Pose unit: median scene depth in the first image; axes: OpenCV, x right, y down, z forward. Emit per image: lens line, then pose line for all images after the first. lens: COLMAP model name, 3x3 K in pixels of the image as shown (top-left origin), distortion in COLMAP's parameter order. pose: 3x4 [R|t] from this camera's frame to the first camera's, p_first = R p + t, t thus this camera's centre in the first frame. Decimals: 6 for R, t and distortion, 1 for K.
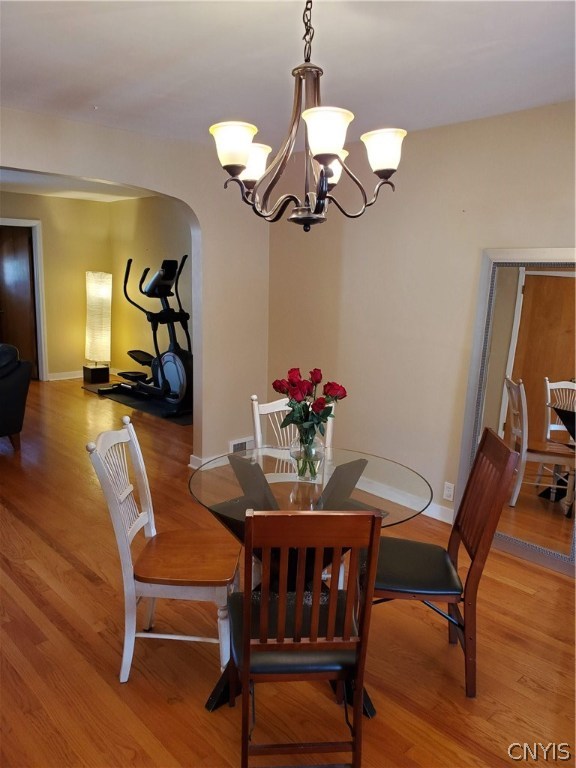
lens RADIAL K [[604.1, 0, 288.0], [0, 604.1, 384.0], [0, 0, 1]] dist [0.225008, -0.637665]
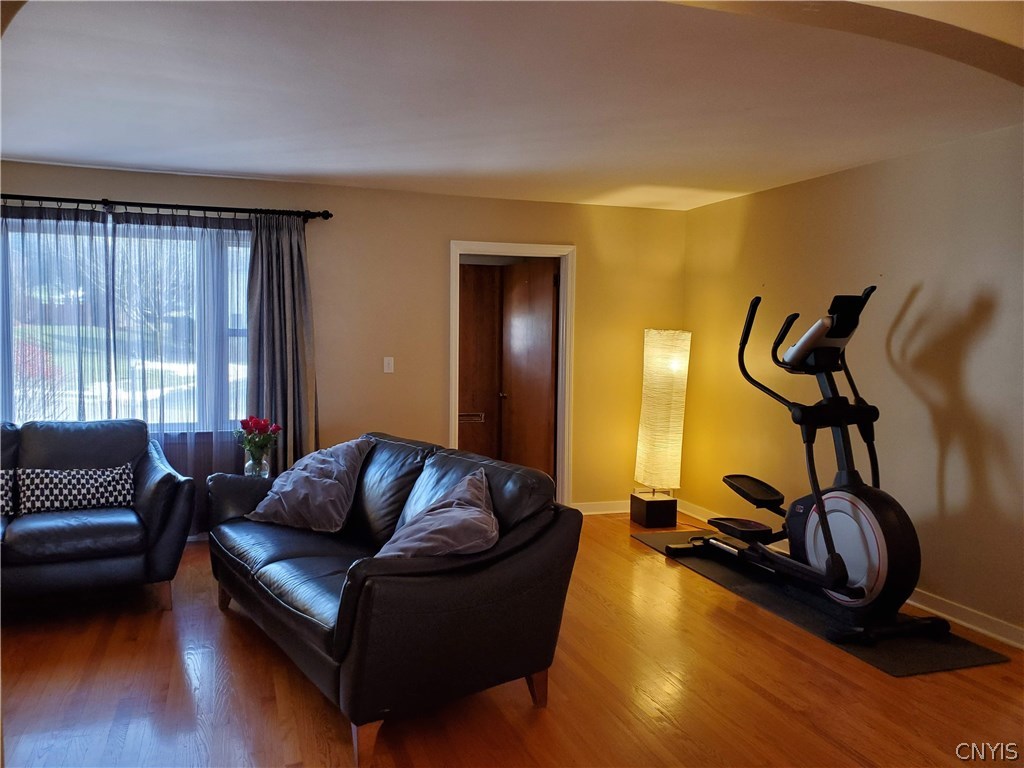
lens RADIAL K [[805.5, 0, 510.1], [0, 805.5, 395.0], [0, 0, 1]] dist [0.225008, -0.637665]
pose [[0.920710, 0.015962, -0.389920, -0.176322], [-0.060319, 0.992976, -0.101781, -0.044642], [0.385557, 0.117230, 0.915207, 0.317615]]
